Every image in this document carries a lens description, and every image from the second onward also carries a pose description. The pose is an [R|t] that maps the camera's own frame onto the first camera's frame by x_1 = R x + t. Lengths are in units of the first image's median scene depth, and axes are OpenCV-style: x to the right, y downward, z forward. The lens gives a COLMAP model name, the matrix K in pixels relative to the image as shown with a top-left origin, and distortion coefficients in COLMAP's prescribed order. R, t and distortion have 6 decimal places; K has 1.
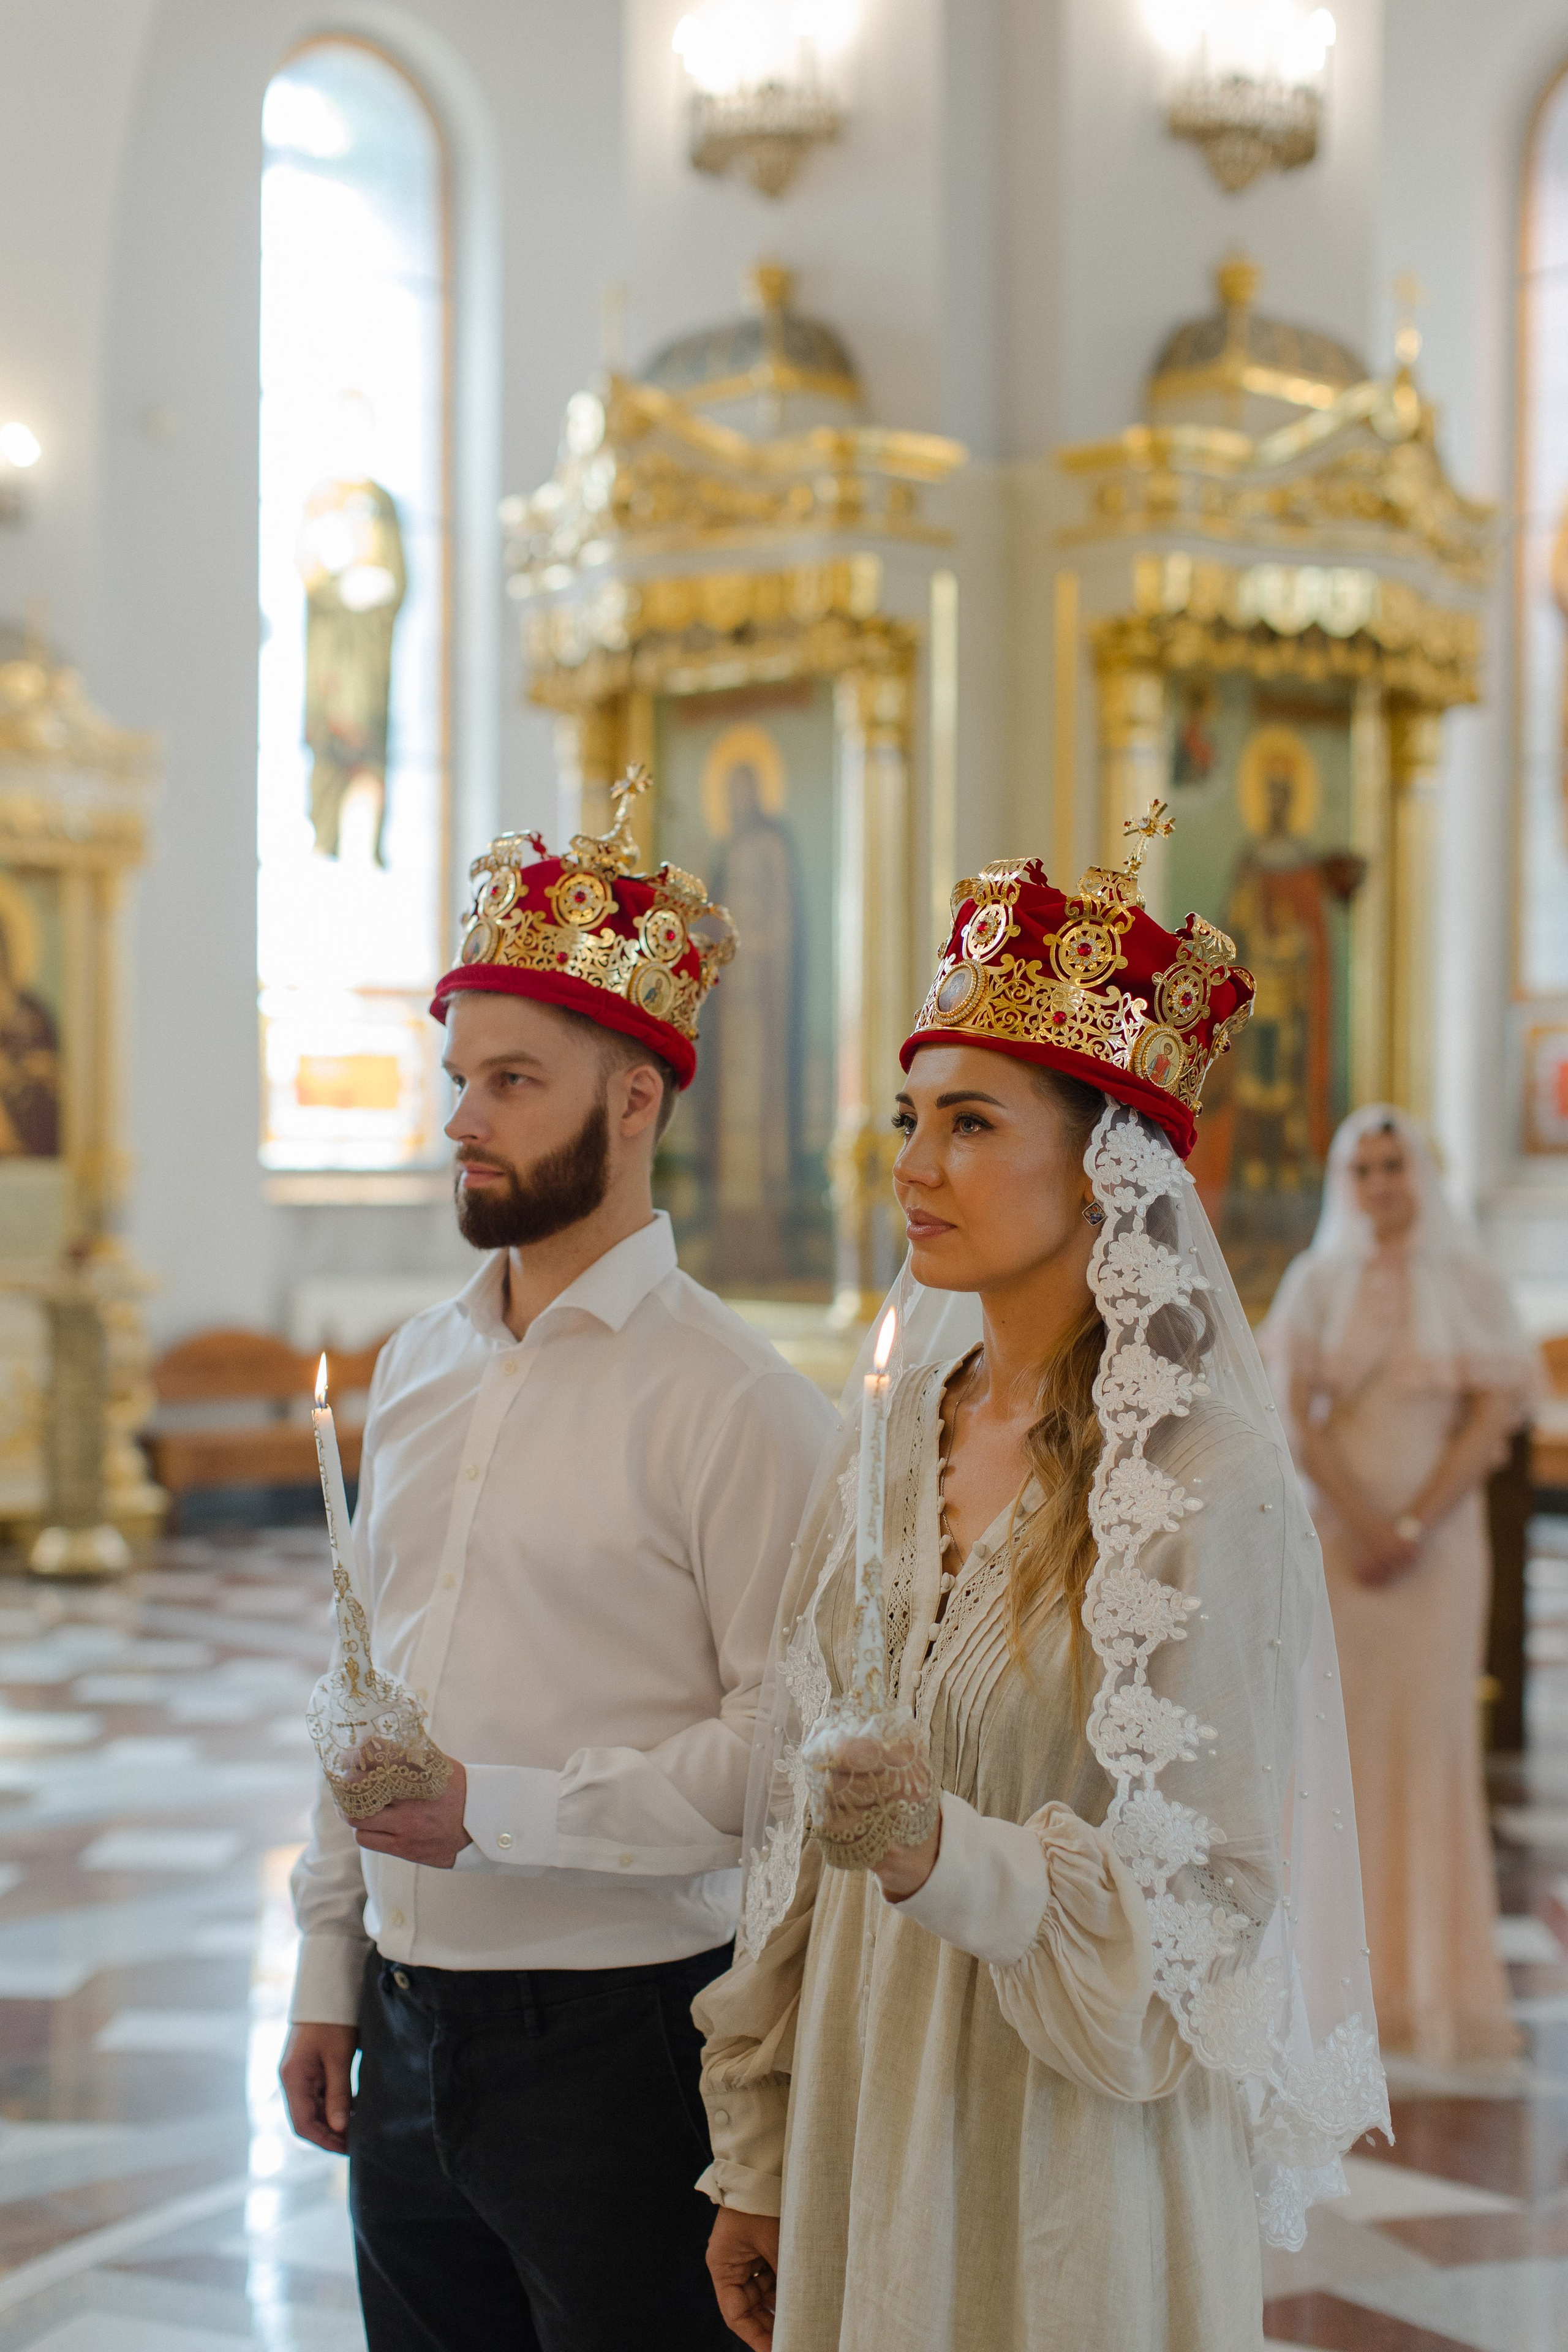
lens RADIAL K [[3401.9, 0, 740.0], [0, 3401.9, 1136.7], [0, 0, 1]] dist [0.016791, 0.000000]
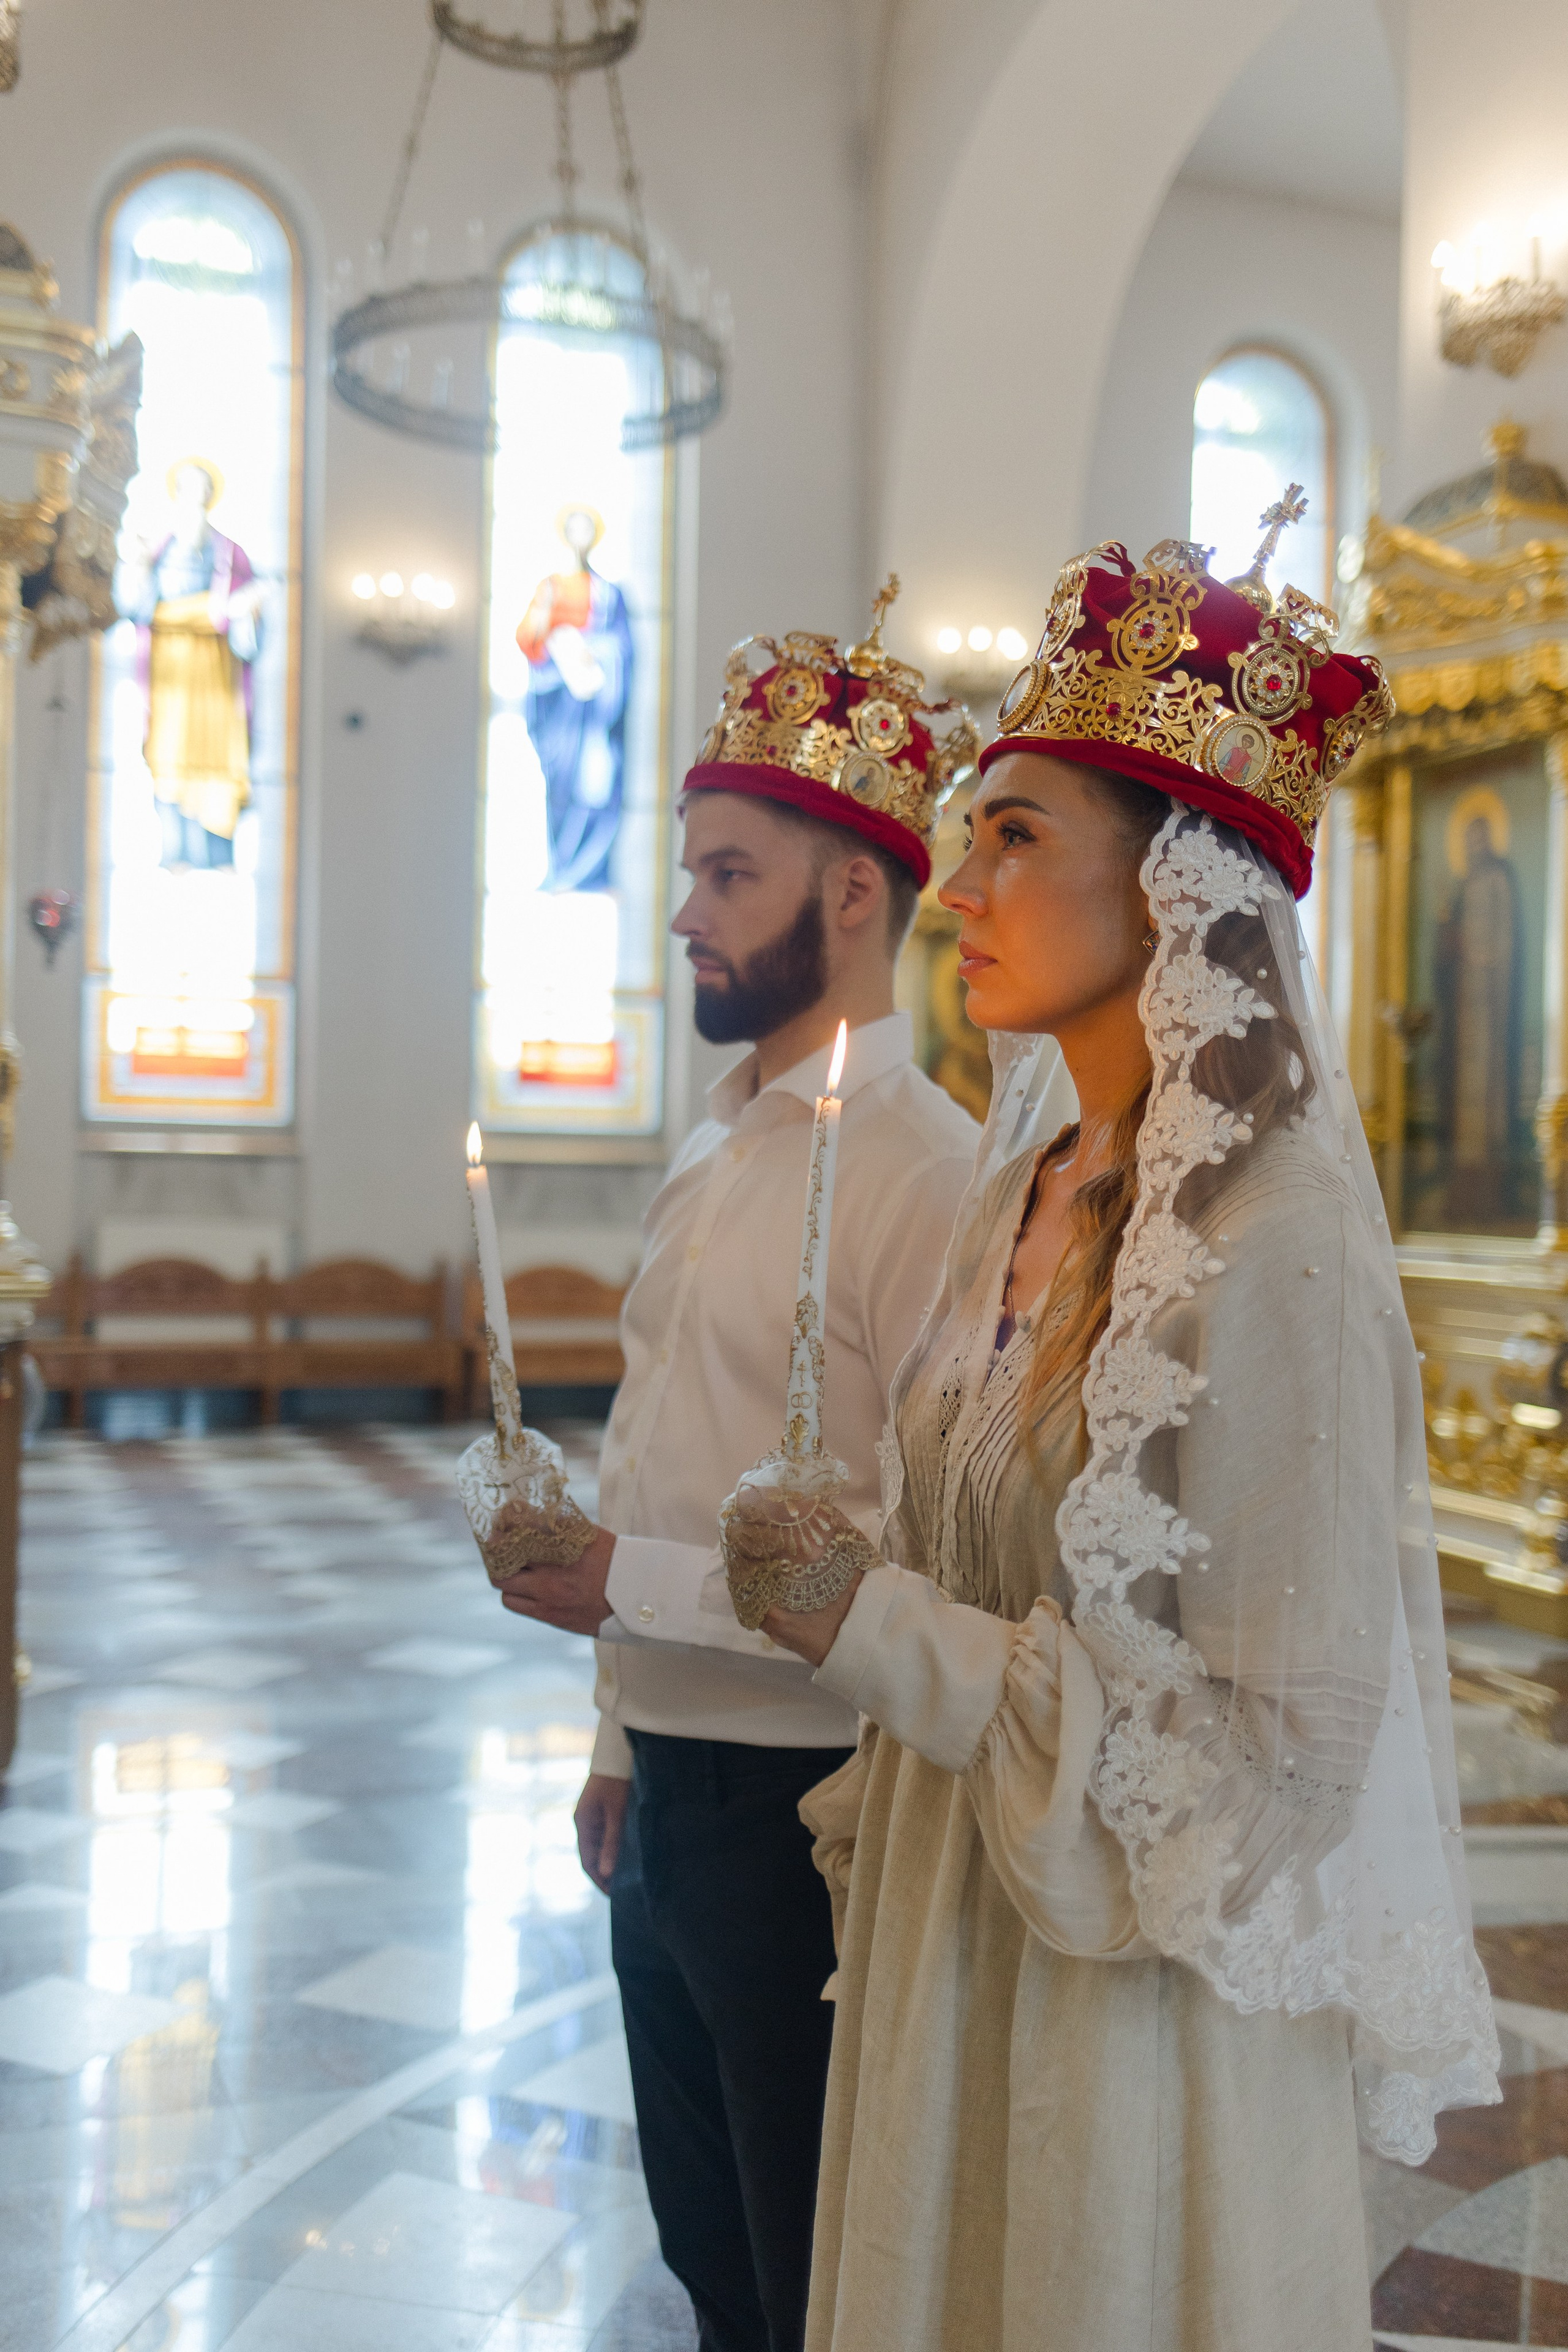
lens RADIAL K [[2259.2, 0, 783.1], [0, 2259.2, 1175.6], [0, 0, 1]] dist [0.003122, 0.000000]
pose [[0.936149, 0.013506, -0.351344, 0.176486], [-0.011054, 0.999899, 0.008982, 0.064083], [0.351430, -0.004524, 0.936203, 0.346046]]
